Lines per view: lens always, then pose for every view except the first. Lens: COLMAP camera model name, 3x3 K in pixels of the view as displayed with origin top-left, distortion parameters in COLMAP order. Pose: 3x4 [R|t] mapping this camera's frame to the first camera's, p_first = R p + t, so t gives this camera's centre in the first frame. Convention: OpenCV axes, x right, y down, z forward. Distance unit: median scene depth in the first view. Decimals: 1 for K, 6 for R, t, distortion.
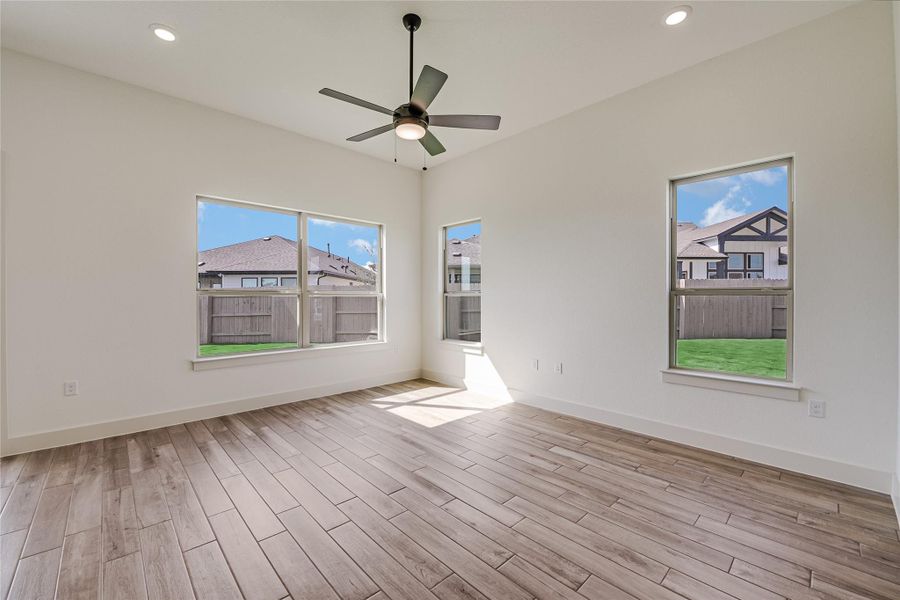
lens RADIAL K [[364.8, 0, 447.8], [0, 364.8, 299.6], [0, 0, 1]] dist [-0.013491, -0.001350]
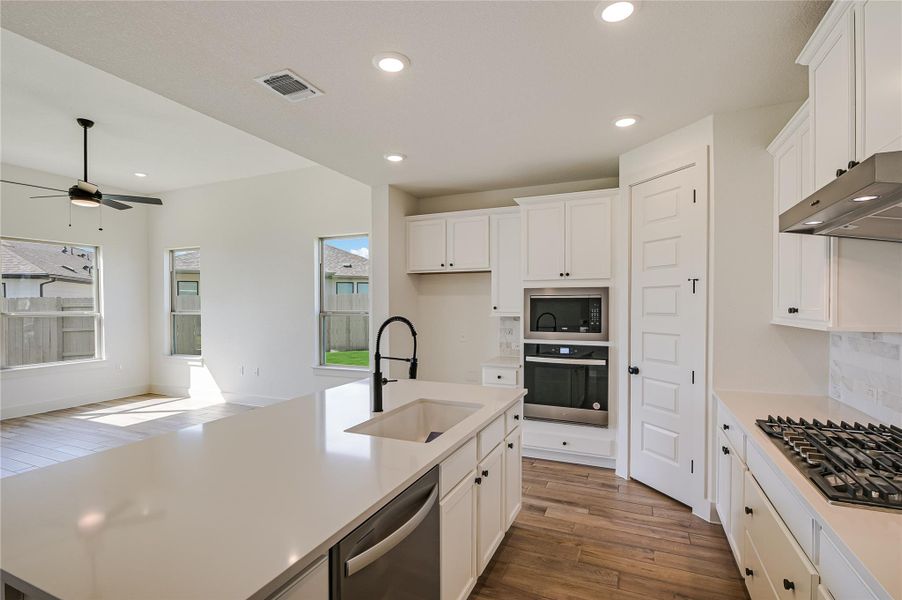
lens RADIAL K [[434.8, 0, 449.4], [0, 434.8, 310.2], [0, 0, 1]] dist [-0.002249, -0.000916]
pose [[0.922182, -0.010711, 0.386607, 0.311037], [0.007429, 0.999923, 0.009983, -0.035375], [-0.386684, -0.006334, 0.922190, -0.617149]]
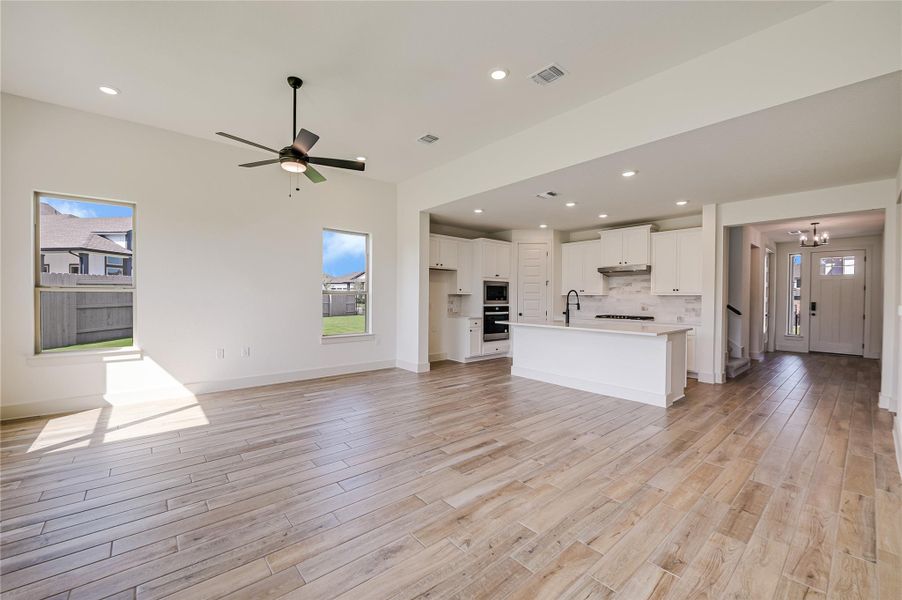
lens RADIAL K [[365.6, 0, 450.0], [0, 365.6, 303.2], [0, 0, 1]] dist [-0.013491, -0.001350]
pose [[0.046347, -0.018559, 0.998753, -0.819488], [-0.001492, 0.999825, 0.018648, -0.000719], [-0.998924, -0.002354, 0.046311, 0.229426]]
